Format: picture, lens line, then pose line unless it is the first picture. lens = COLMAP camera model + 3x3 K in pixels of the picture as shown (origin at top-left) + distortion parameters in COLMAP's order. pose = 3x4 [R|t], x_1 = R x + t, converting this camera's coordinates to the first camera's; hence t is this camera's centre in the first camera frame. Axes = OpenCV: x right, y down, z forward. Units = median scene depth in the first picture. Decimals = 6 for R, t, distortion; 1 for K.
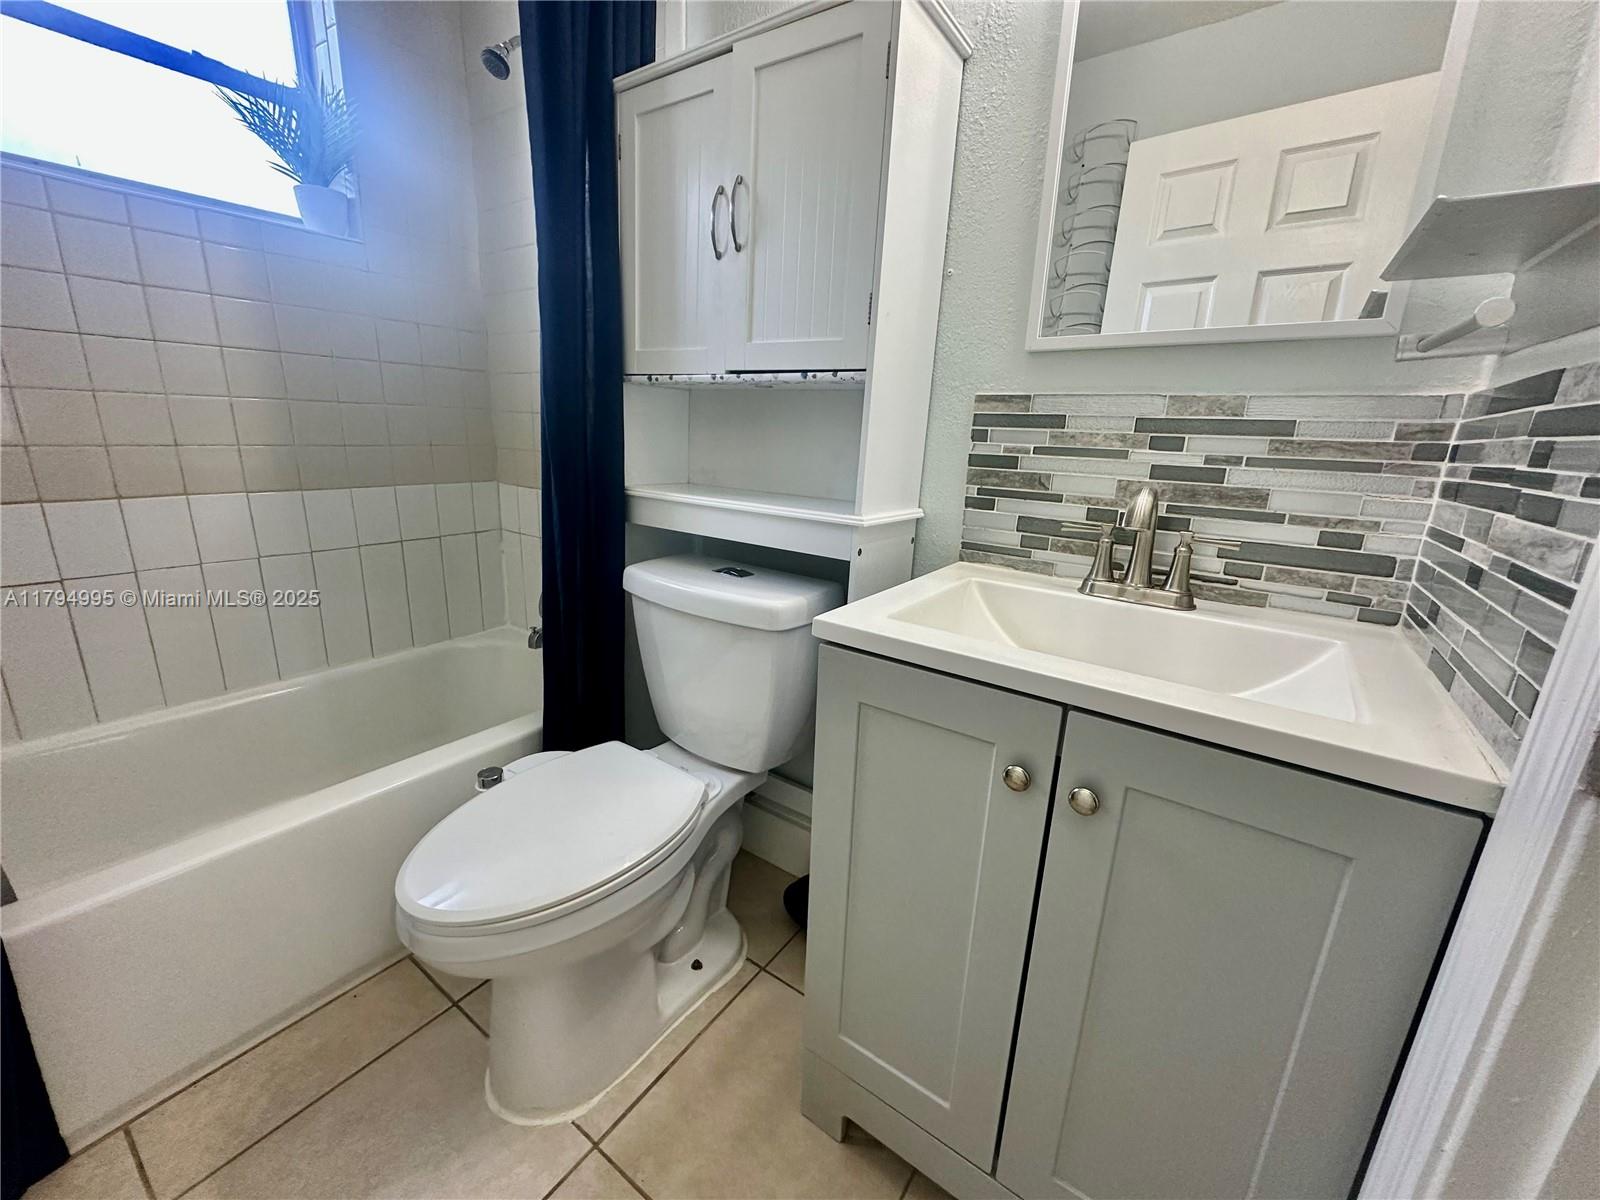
lens RADIAL K [[639.2, 0, 798.6], [0, 639.2, 597.6], [0, 0, 1]] dist [-0.004272, 0.000277]
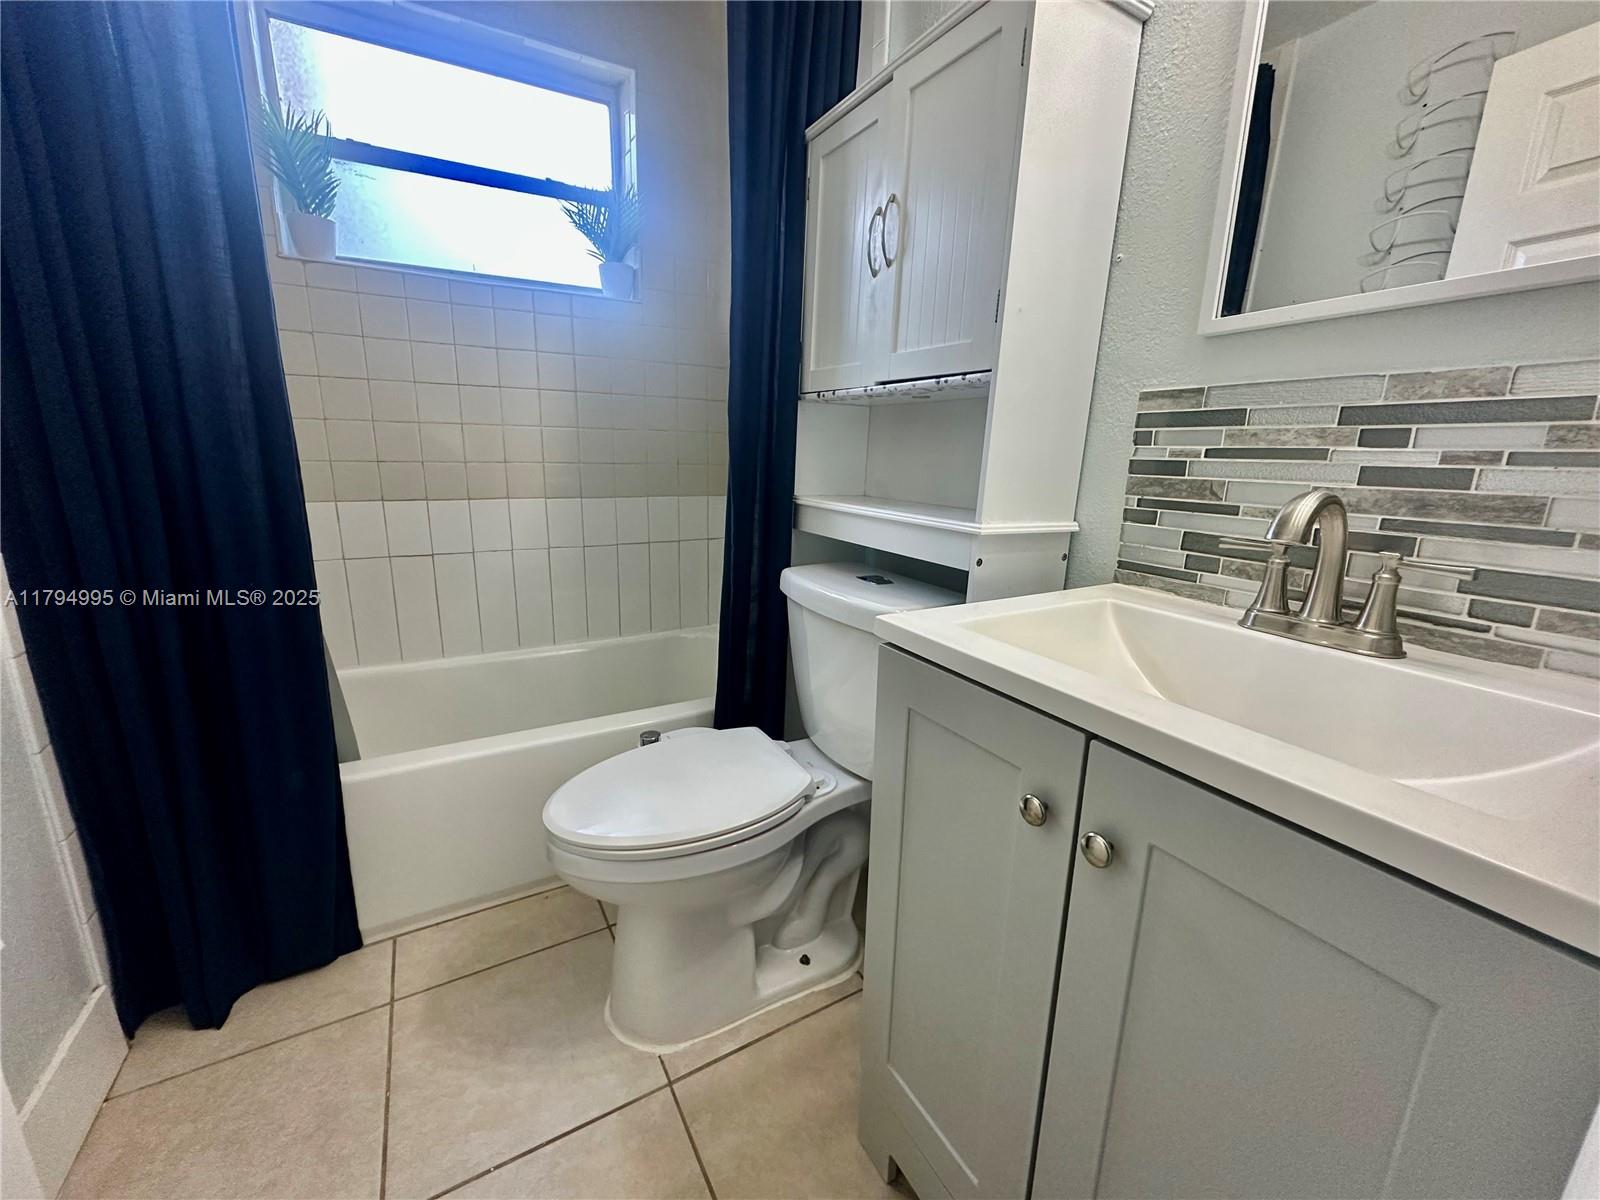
lens RADIAL K [[639.2, 0, 798.6], [0, 639.2, 597.6], [0, 0, 1]] dist [-0.004272, 0.000277]
pose [[0.906033, 0.079125, -0.415744, 0.244969], [-0.098173, 0.994865, -0.024606, 0.029303], [0.411662, 0.063109, 0.909149, 0.036241]]
